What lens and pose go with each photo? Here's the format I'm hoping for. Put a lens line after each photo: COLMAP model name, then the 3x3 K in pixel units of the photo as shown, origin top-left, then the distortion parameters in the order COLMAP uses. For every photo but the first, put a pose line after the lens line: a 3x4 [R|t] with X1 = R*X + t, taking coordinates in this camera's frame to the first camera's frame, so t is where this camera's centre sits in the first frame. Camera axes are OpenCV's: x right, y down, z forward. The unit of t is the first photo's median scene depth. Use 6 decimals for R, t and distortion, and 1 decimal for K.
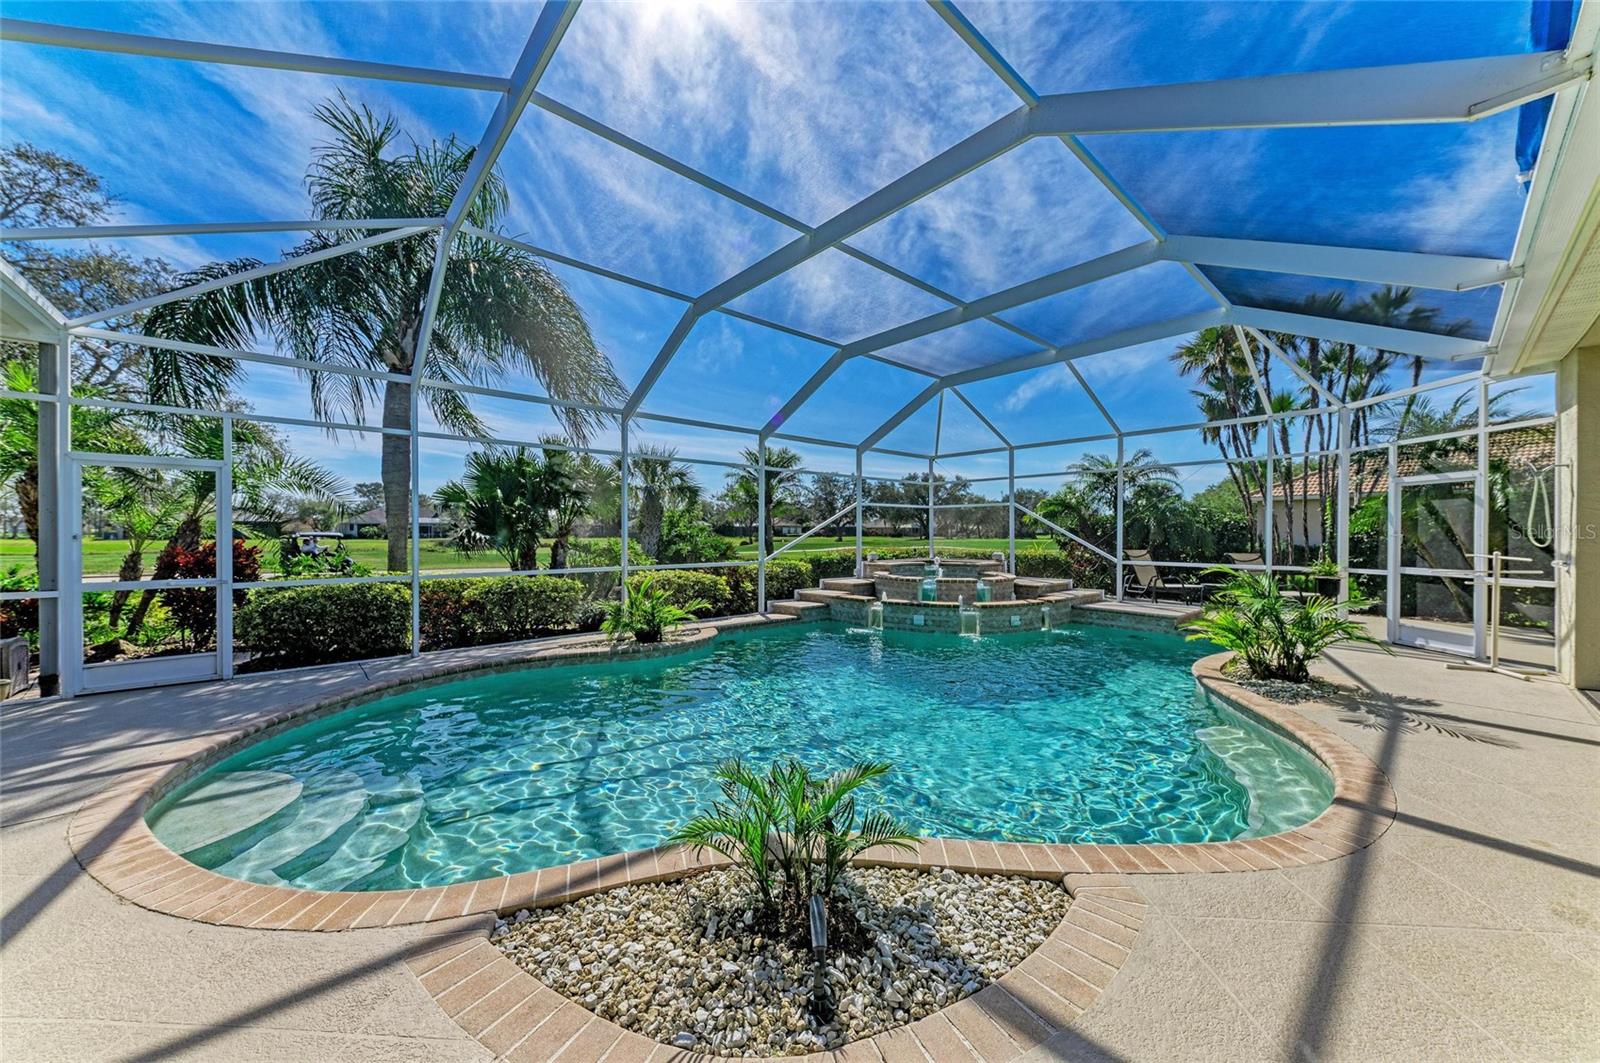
lens RADIAL K [[565.8, 0, 801.4], [0, 565.8, 533.9], [0, 0, 1]] dist [0.015427, -0.005291]
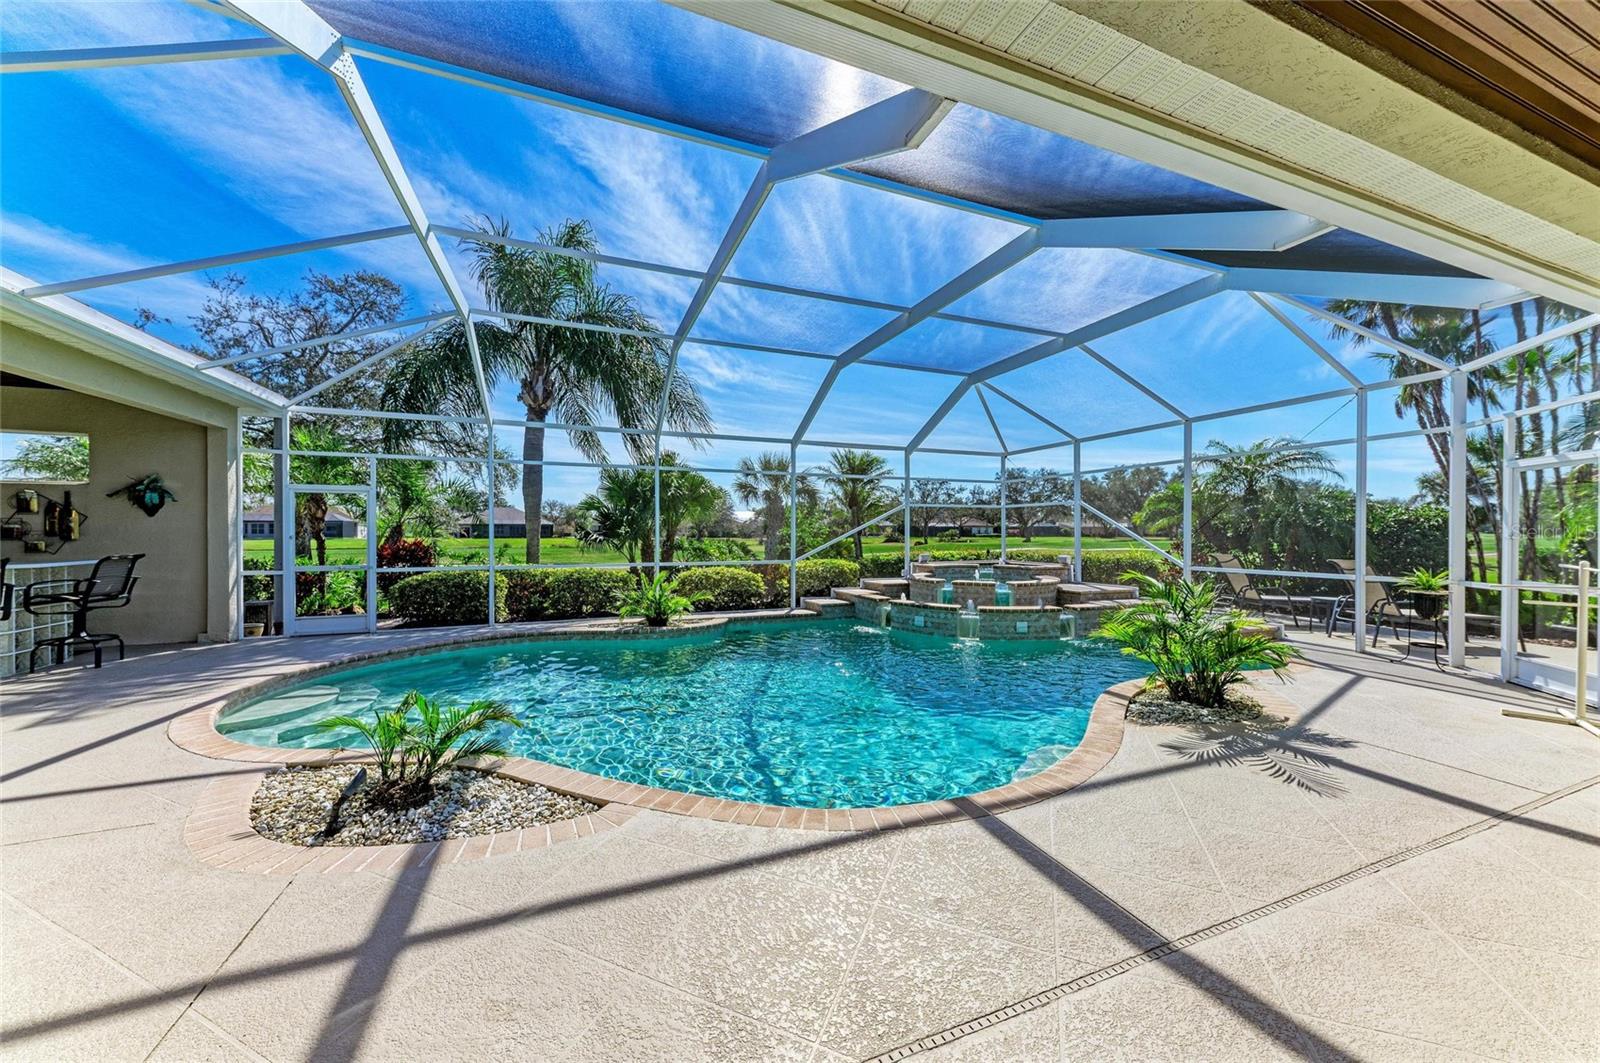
lens RADIAL K [[565.8, 0, 801.4], [0, 565.8, 533.9], [0, 0, 1]] dist [0.015427, -0.005291]
pose [[0.941456, -0.000259, -0.337136, 0.378460], [0.000216, 1.000000, -0.000165, -0.002685], [0.337136, 0.000082, 0.941456, -0.017917]]
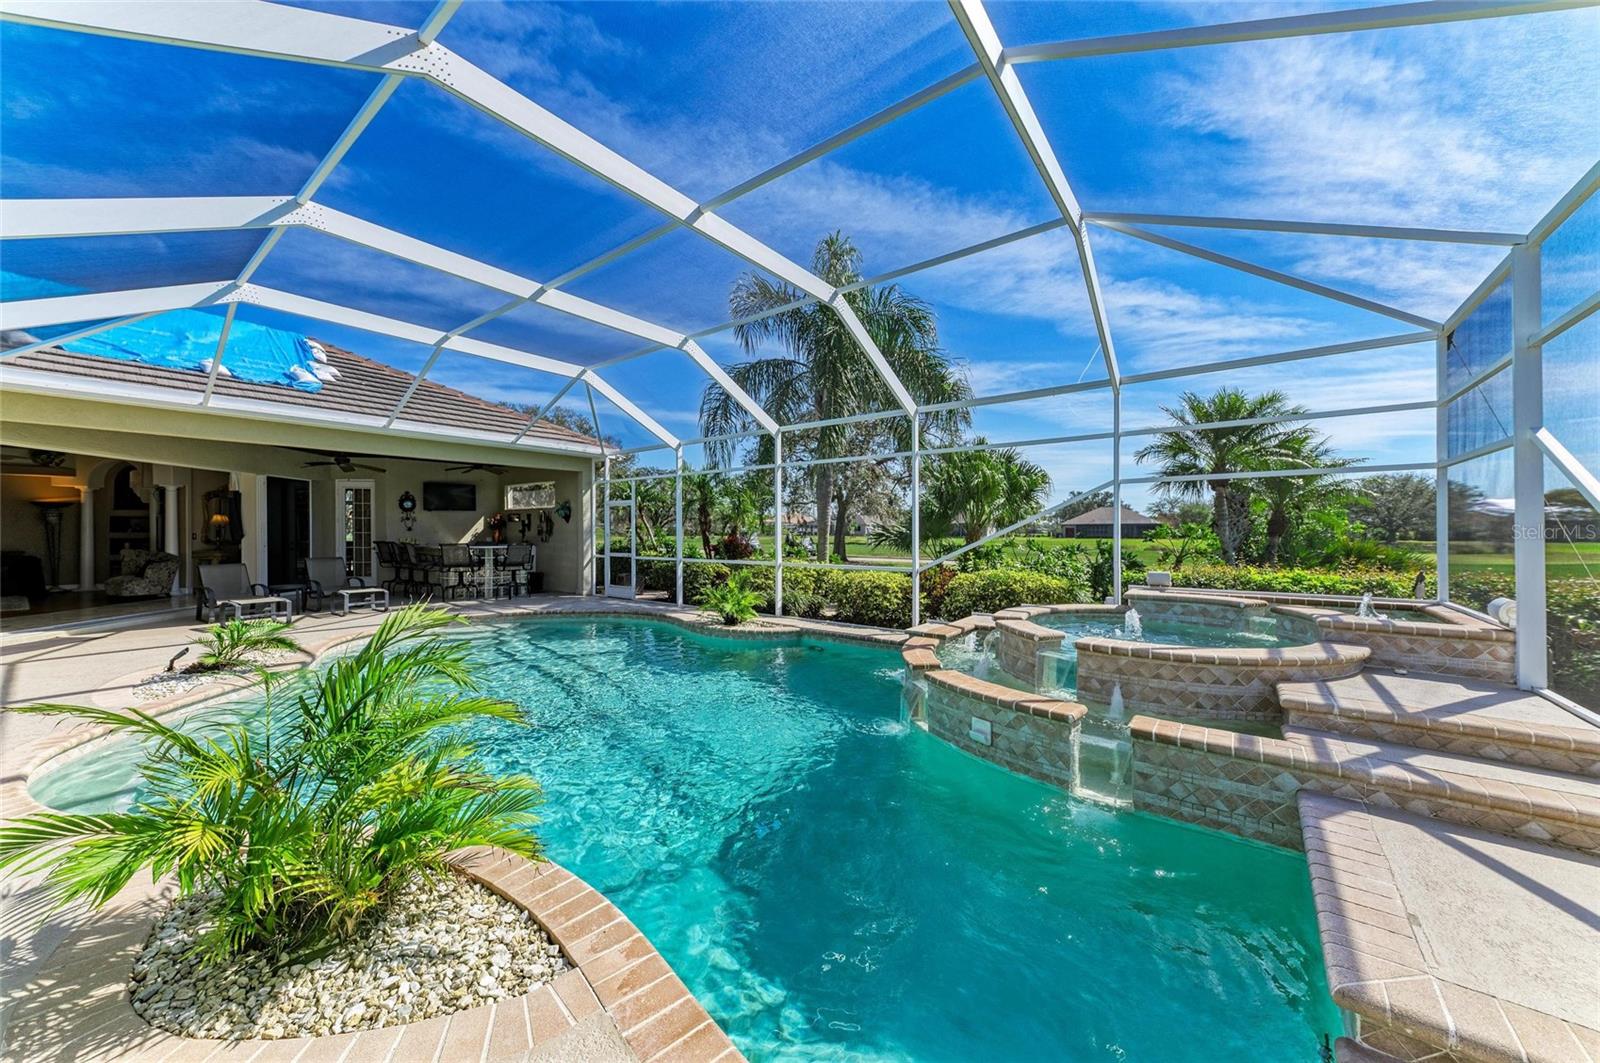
lens RADIAL K [[565.8, 0, 801.4], [0, 565.8, 533.9], [0, 0, 1]] dist [0.015427, -0.005291]
pose [[0.188425, 0.002463, -0.982084, 0.852973], [-0.004697, 0.999988, 0.001607, -0.005401], [0.982076, 0.004310, 0.188435, 0.837719]]
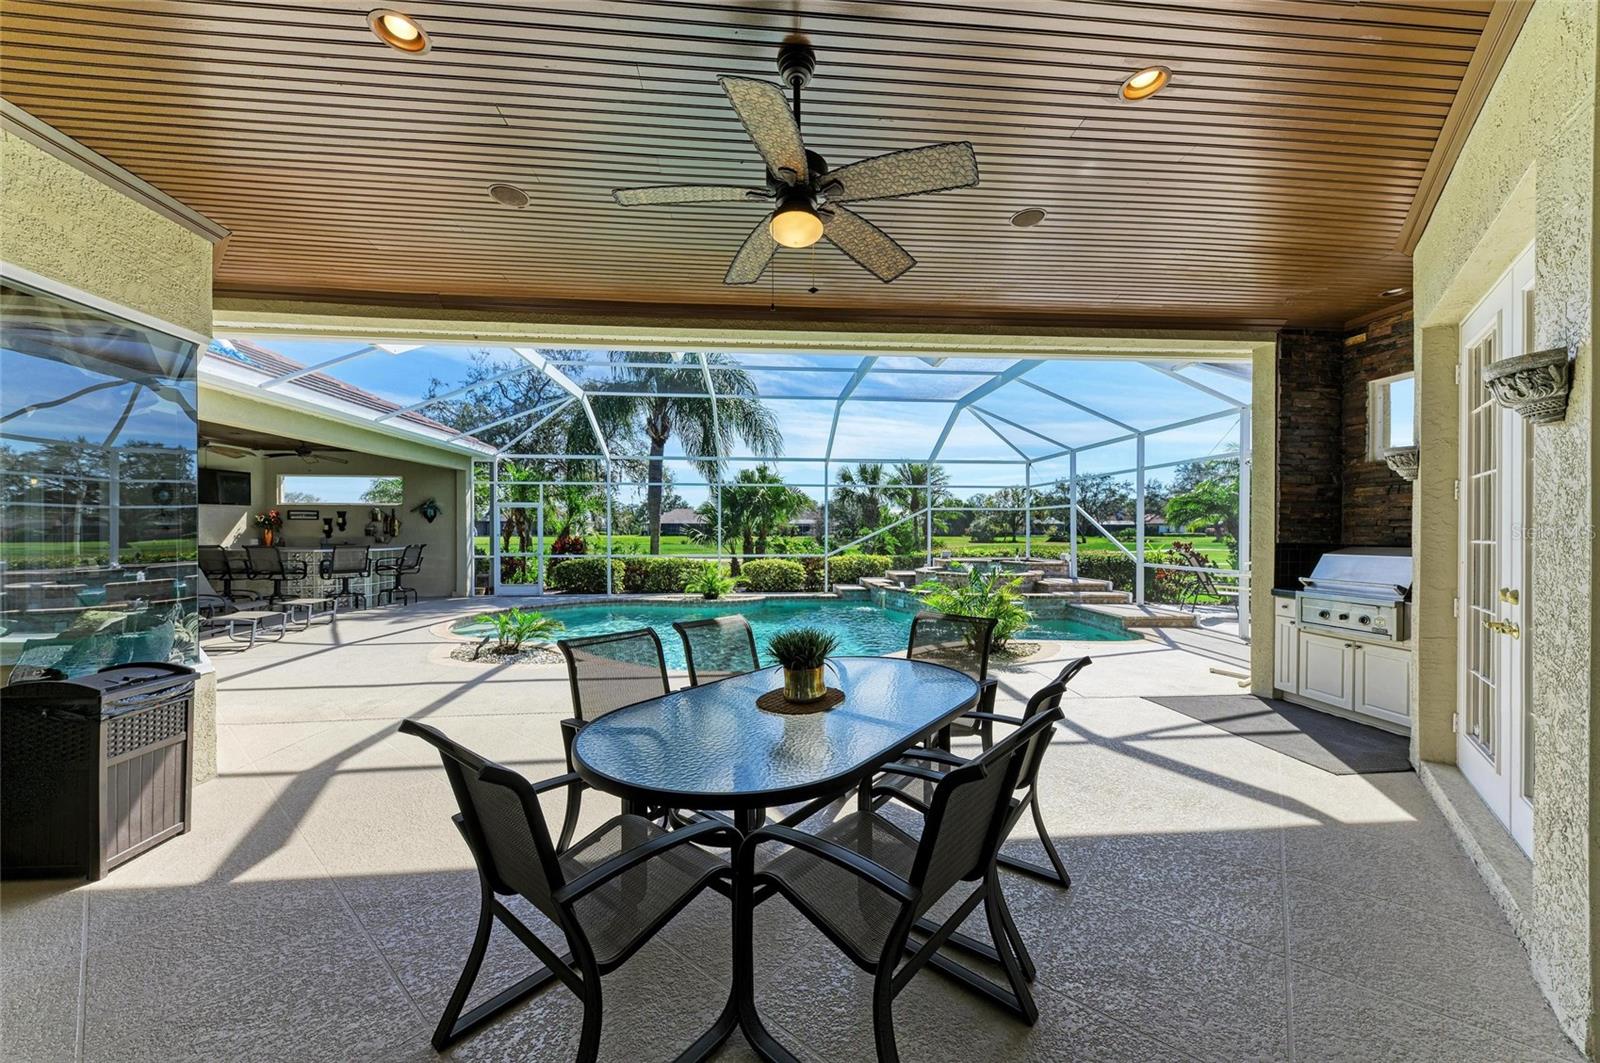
lens RADIAL K [[565.8, 0, 801.4], [0, 565.8, 533.9], [0, 0, 1]] dist [0.015427, -0.005291]
pose [[0.805842, 0.002630, -0.592125, 0.842744], [-0.001298, 0.999996, 0.002675, -0.005719], [0.592129, -0.001387, 0.805842, -0.165258]]
